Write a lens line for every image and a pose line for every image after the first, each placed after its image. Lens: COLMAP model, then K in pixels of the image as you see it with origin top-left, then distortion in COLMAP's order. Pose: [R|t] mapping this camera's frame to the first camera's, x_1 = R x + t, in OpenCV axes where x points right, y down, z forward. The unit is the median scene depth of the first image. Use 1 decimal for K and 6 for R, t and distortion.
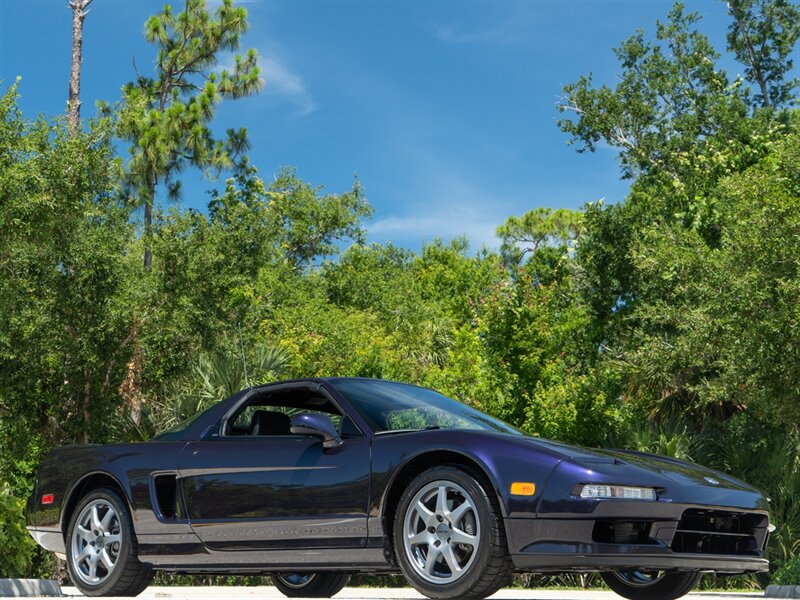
lens RADIAL K [[1394.1, 0, 351.6], [0, 1394.1, 296.0], [0, 0, 1]] dist [0.045646, -0.019827]
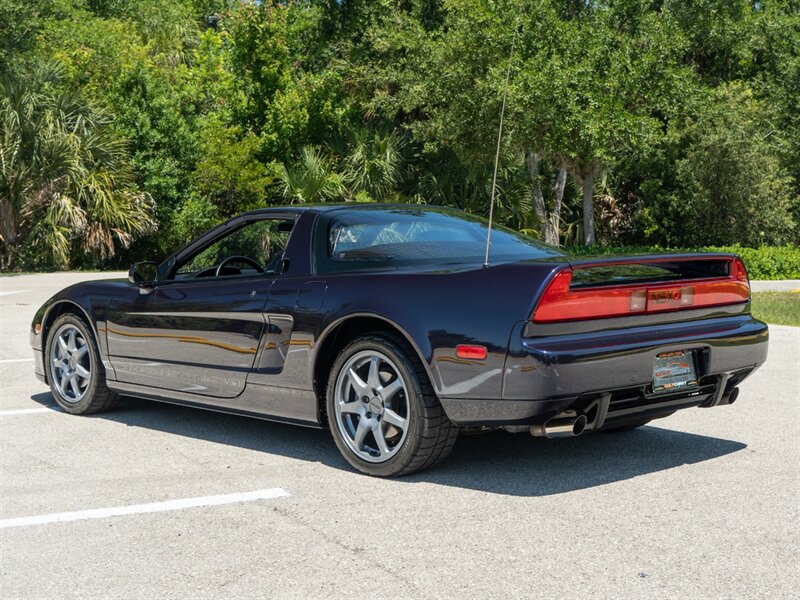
lens RADIAL K [[1316.0, 0, 424.5], [0, 1316.0, 300.1], [0, 0, 1]] dist [0.036167, -0.032463]
pose [[0.964432, -0.028863, 0.262750, -0.046291], [-0.042200, 0.964458, 0.260843, -0.064781], [-0.260941, -0.262654, 0.928936, -0.128028]]
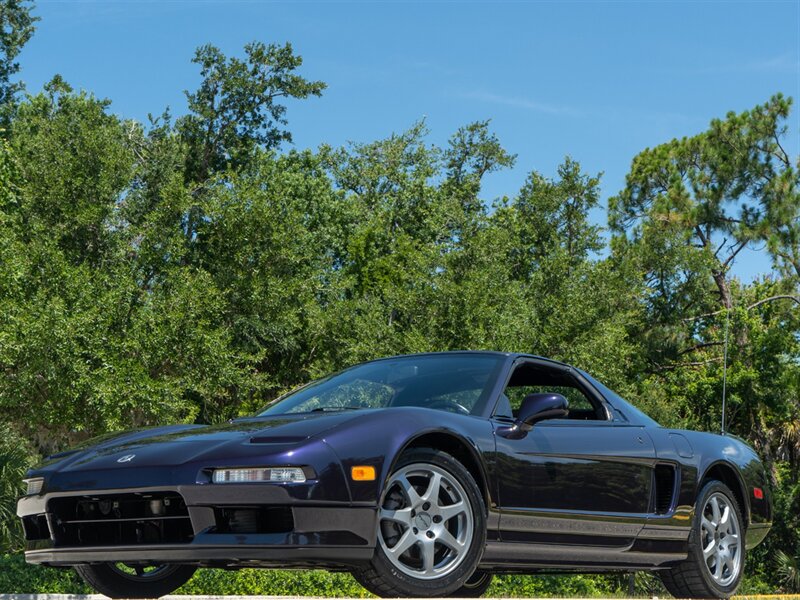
lens RADIAL K [[1622.1, 0, 410.2], [0, 1622.1, 291.7], [0, 0, 1]] dist [0.014253, 0.247843]
pose [[0.854623, 0.085113, 0.512225, -0.025185], [-0.094162, 0.995522, -0.008315, -0.027715], [-0.510639, -0.041126, 0.858811, -0.143132]]
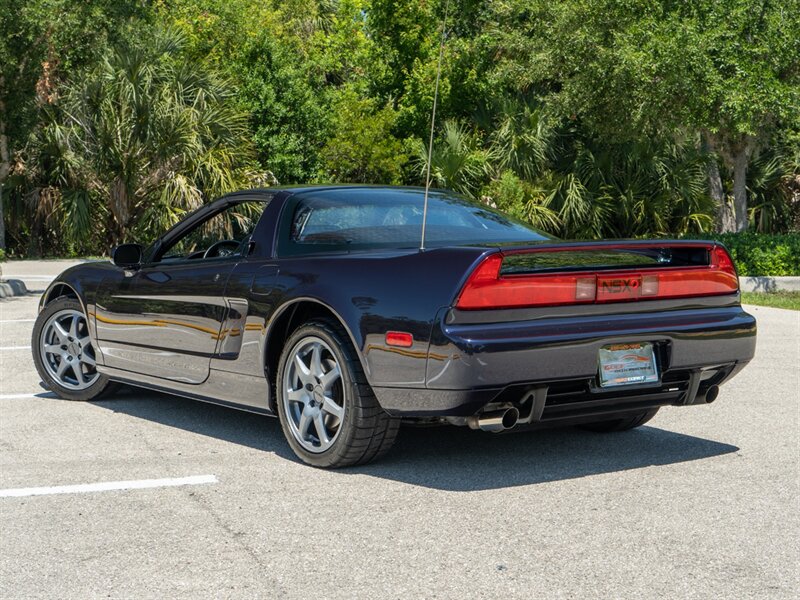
lens RADIAL K [[1494.8, 0, 403.8], [0, 1494.8, 274.6], [0, 0, 1]] dist [0.030403, 0.154492]
pose [[0.992868, -0.012602, 0.118549, -0.015136], [-0.017957, 0.967243, 0.253216, -0.069546], [-0.117857, -0.253539, 0.960119, -0.152026]]
